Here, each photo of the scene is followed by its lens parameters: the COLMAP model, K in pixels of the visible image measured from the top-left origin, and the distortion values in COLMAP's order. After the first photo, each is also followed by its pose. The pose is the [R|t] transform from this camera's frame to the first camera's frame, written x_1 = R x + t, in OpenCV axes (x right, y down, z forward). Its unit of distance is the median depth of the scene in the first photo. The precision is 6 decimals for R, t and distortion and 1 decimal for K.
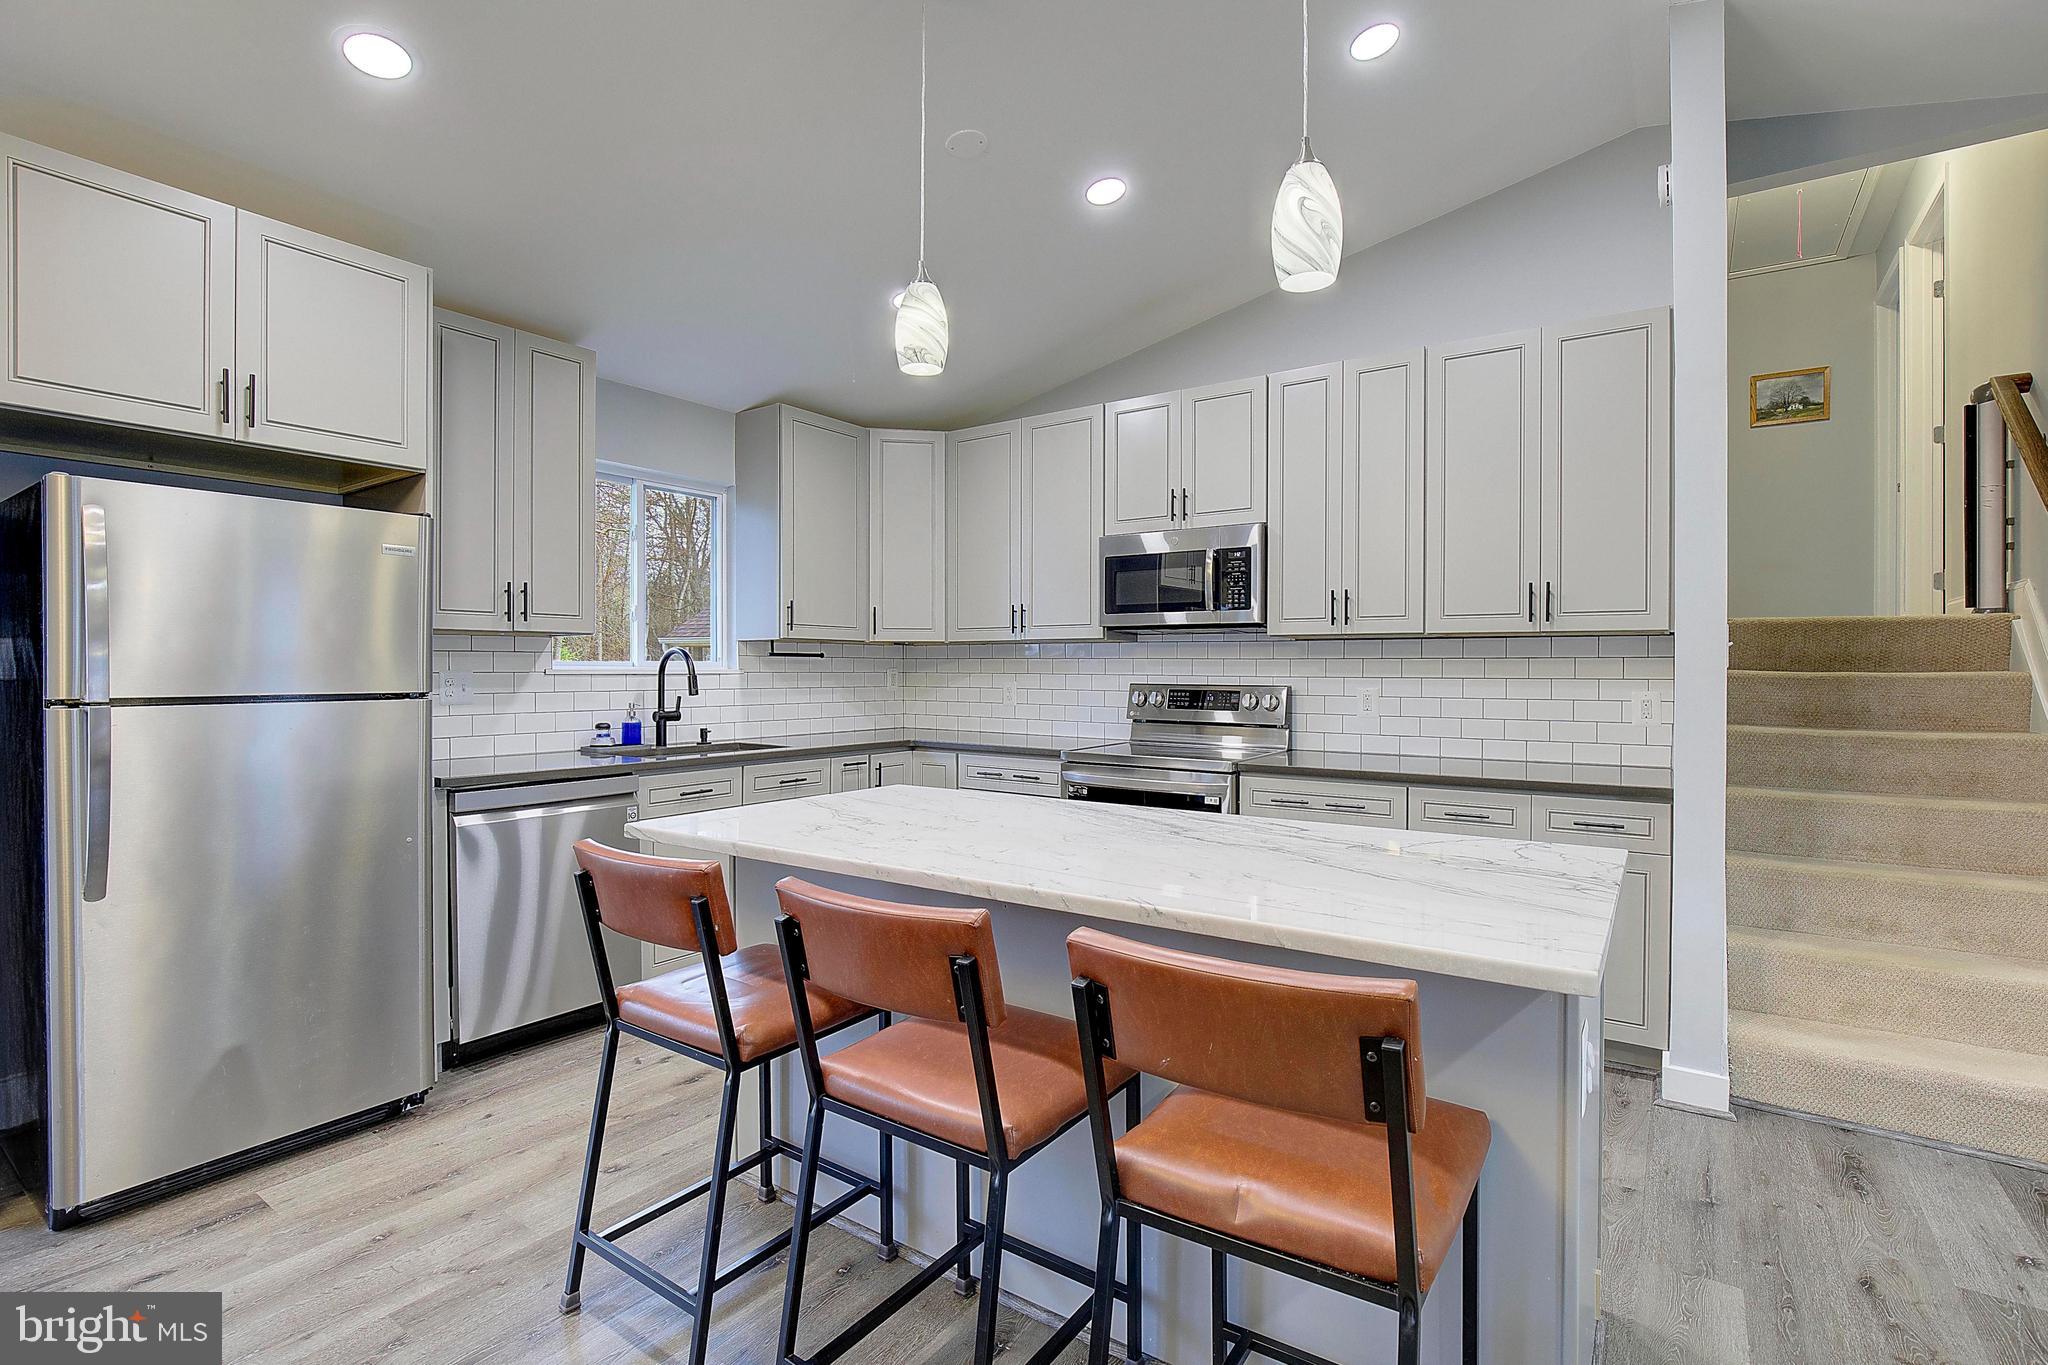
lens RADIAL K [[956.7, 0, 1041.5], [0, 956.7, 670.7], [0, 0, 1]] dist [-0.018837, 0.003229]
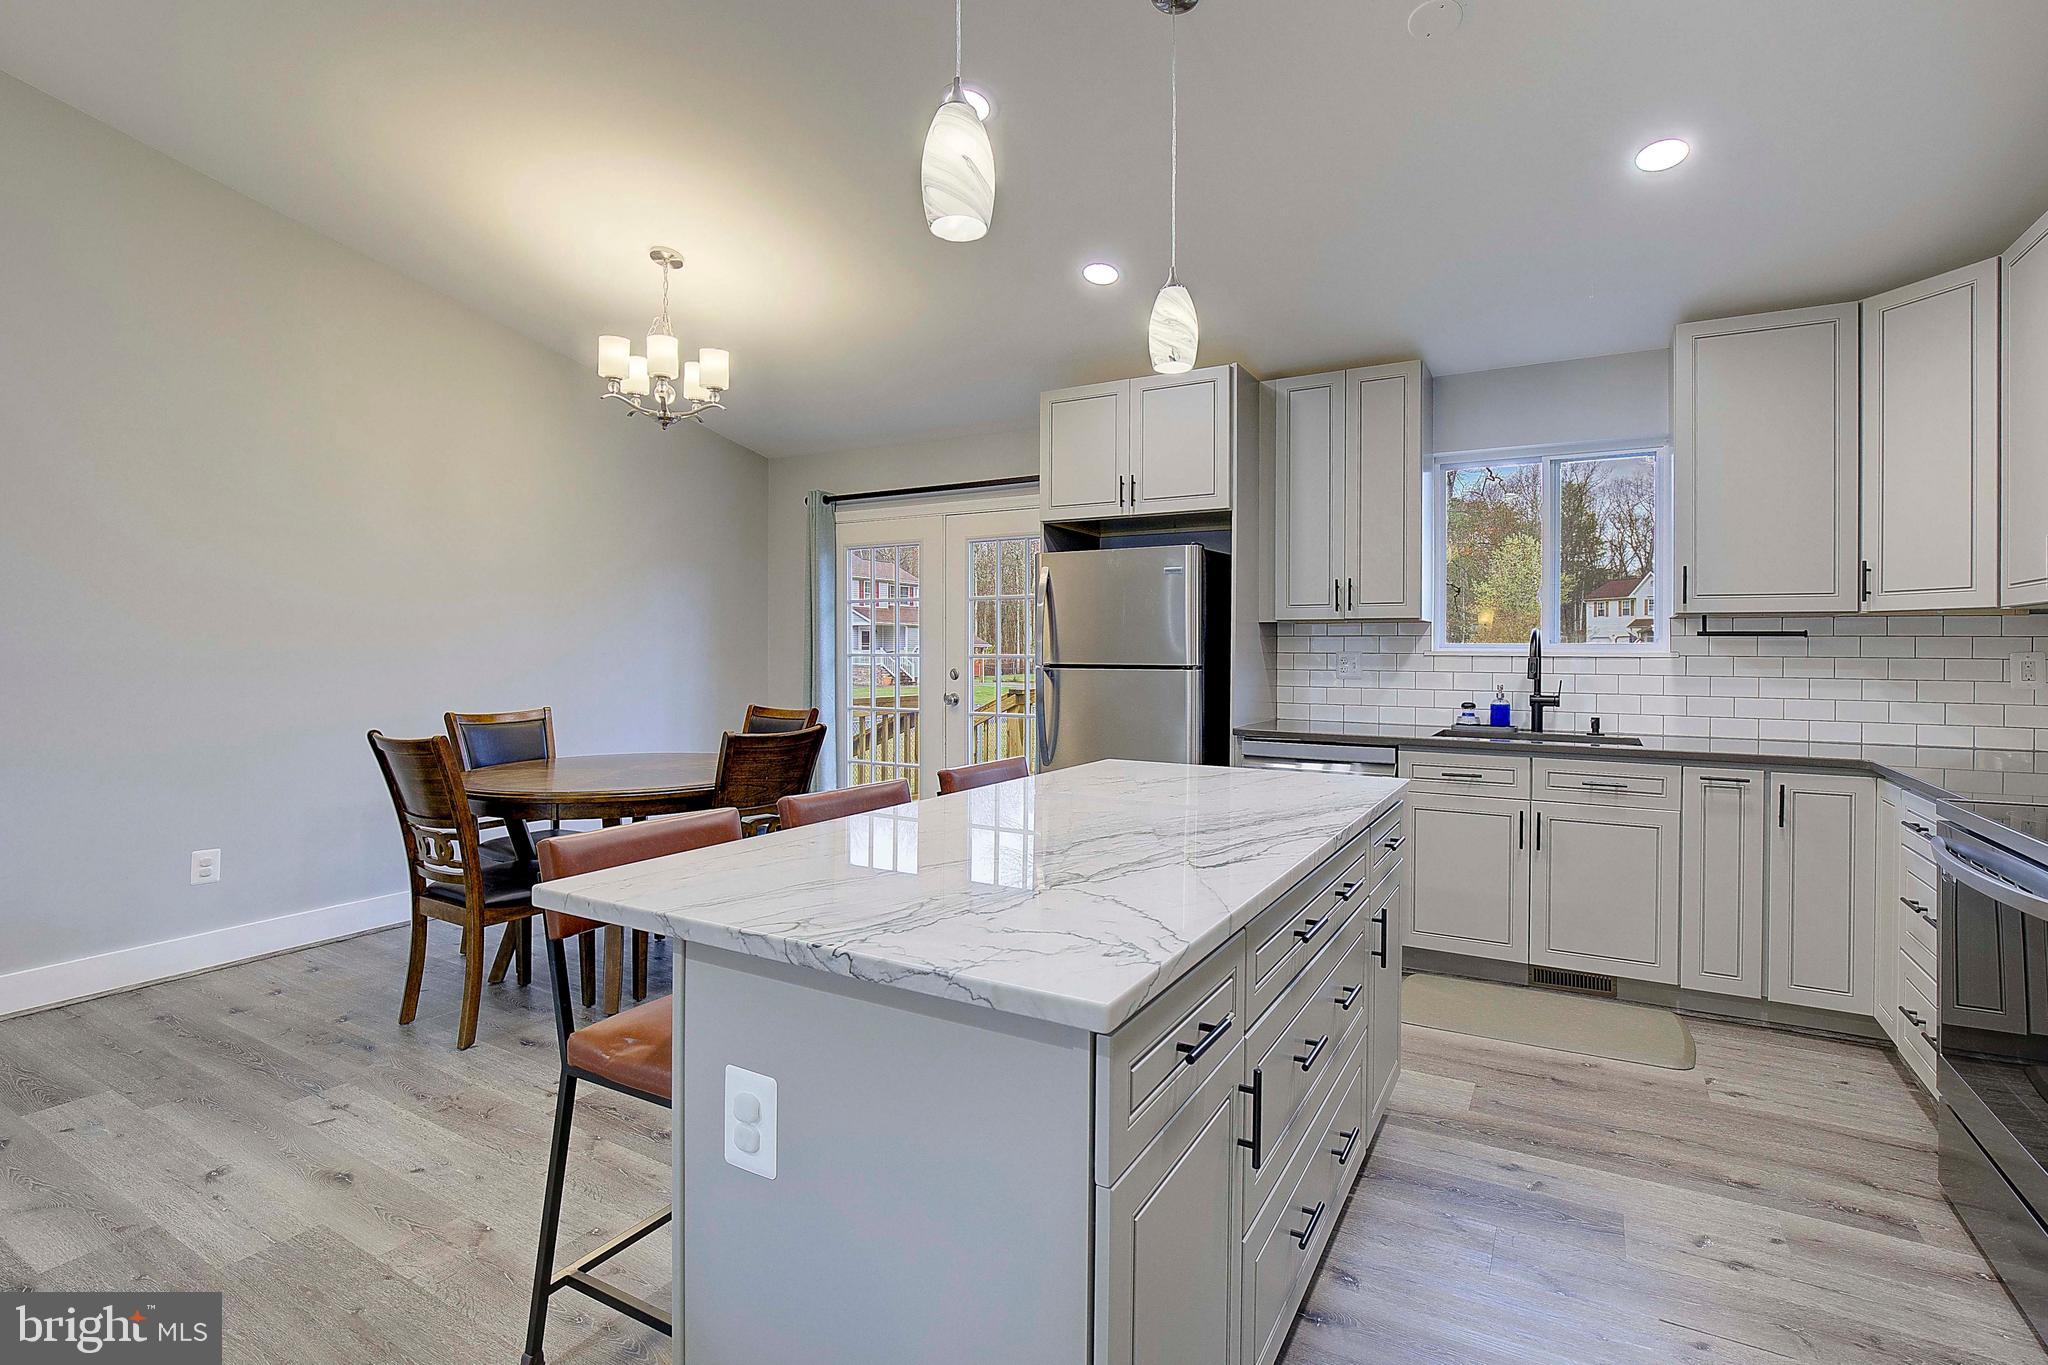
lens RADIAL K [[956.7, 0, 1051.2], [0, 956.7, 644.3], [0, 0, 1]] dist [-0.018837, 0.003229]
pose [[0.085989, -0.006377, -0.996276, 0.539410], [-0.007014, 0.999951, -0.007006, 0.001358], [0.996271, 0.007591, 0.085940, 0.445951]]
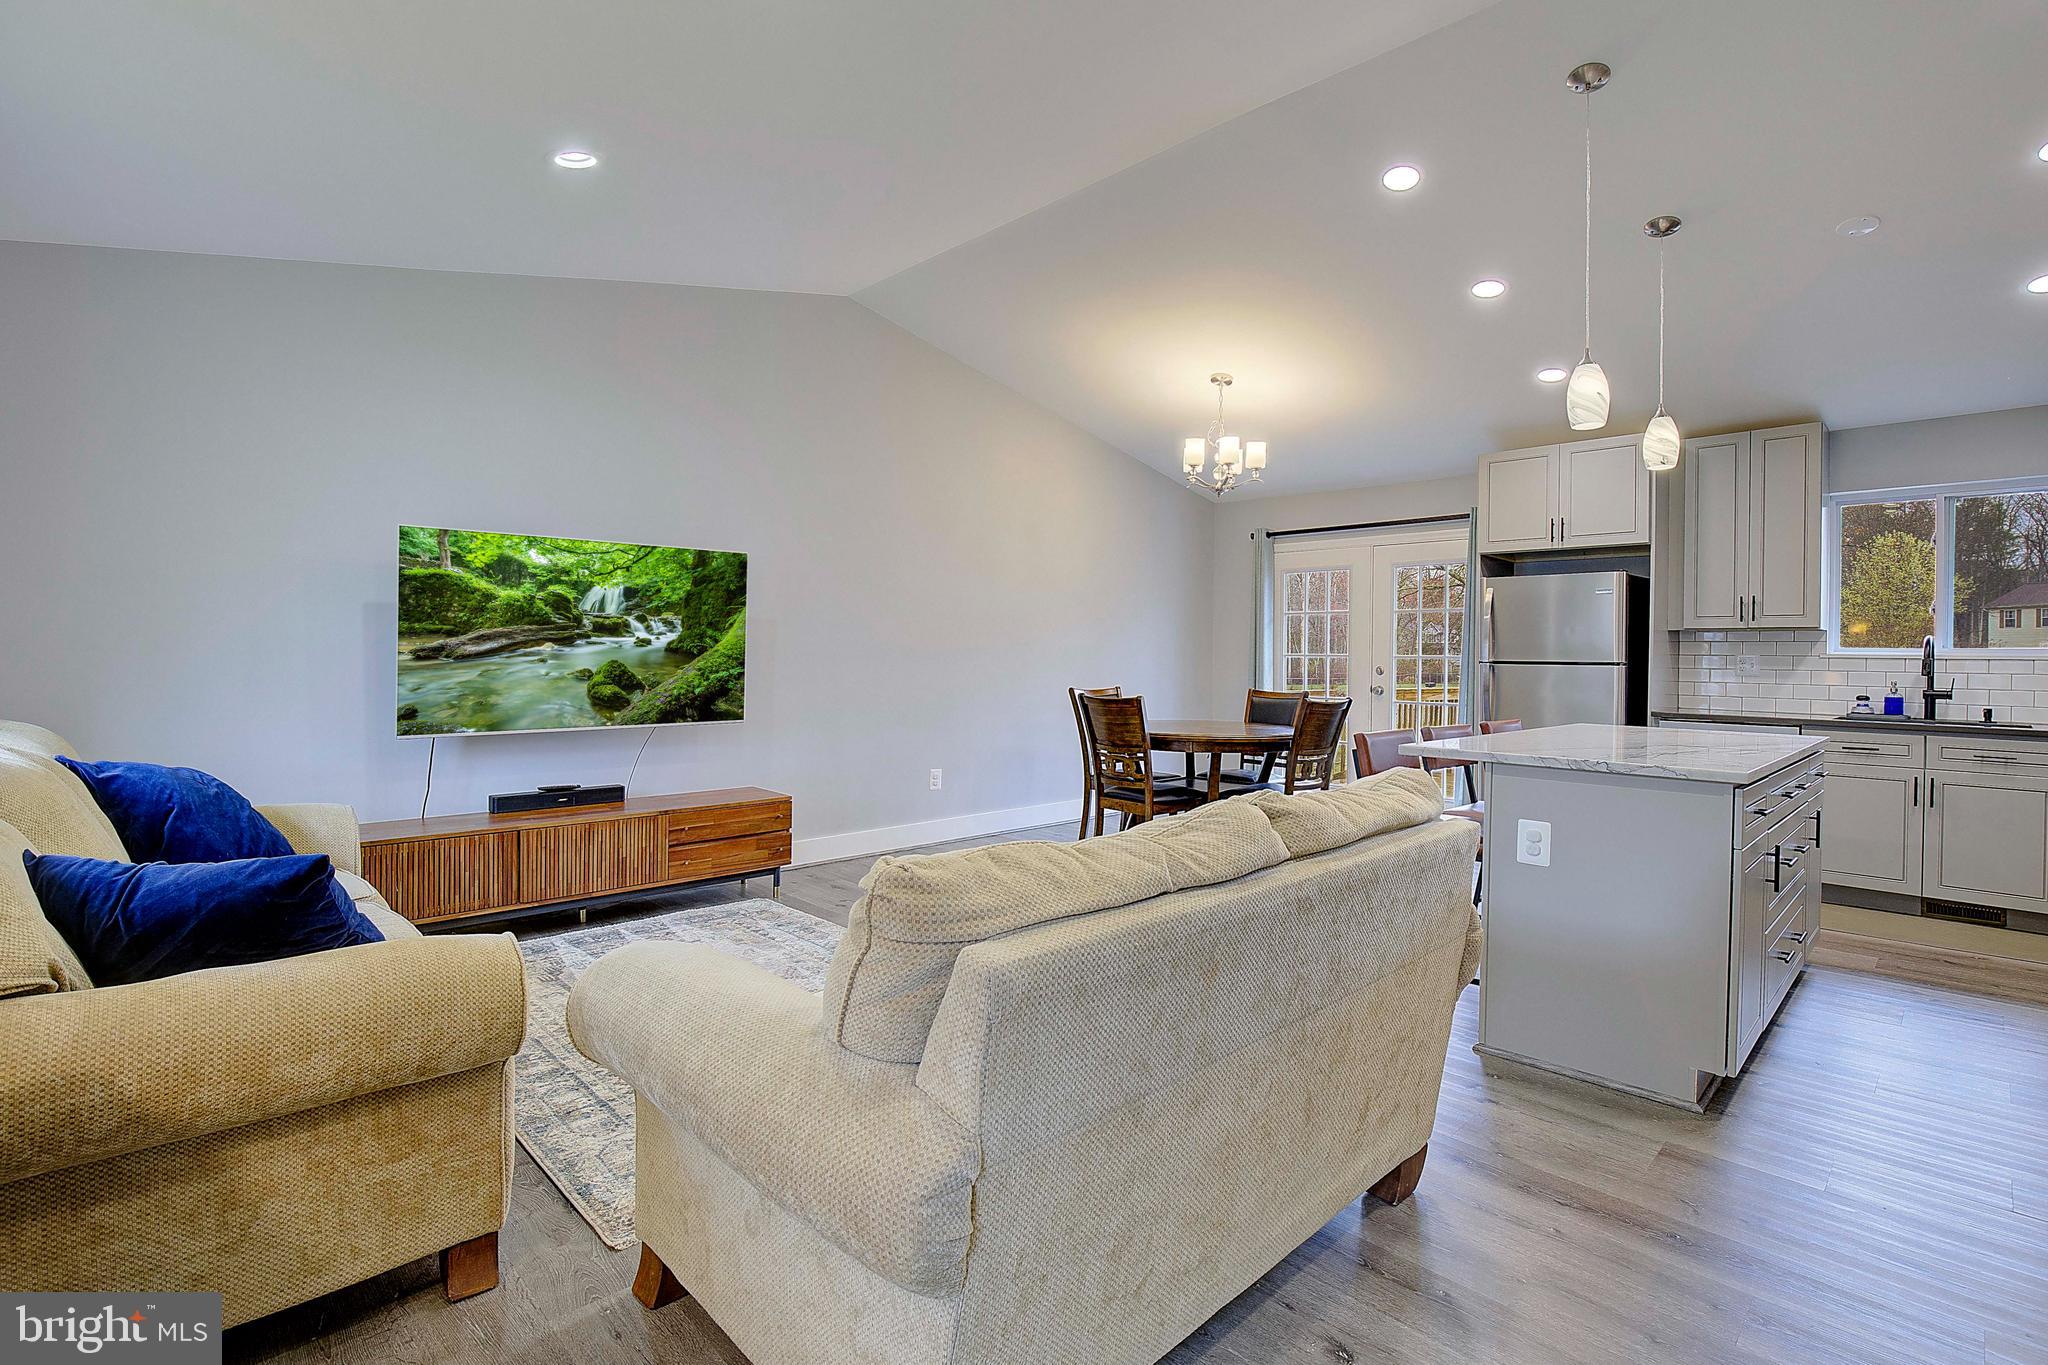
lens RADIAL K [[956.7, 0, 1039.7], [0, 956.7, 653.4], [0, 0, 1]] dist [-0.018837, 0.003229]
pose [[-0.189617, -0.006758, -0.981835, 1.005976], [-0.018712, 0.999820, -0.003268, 0.022359], [0.981680, 0.017752, -0.189710, 0.138509]]
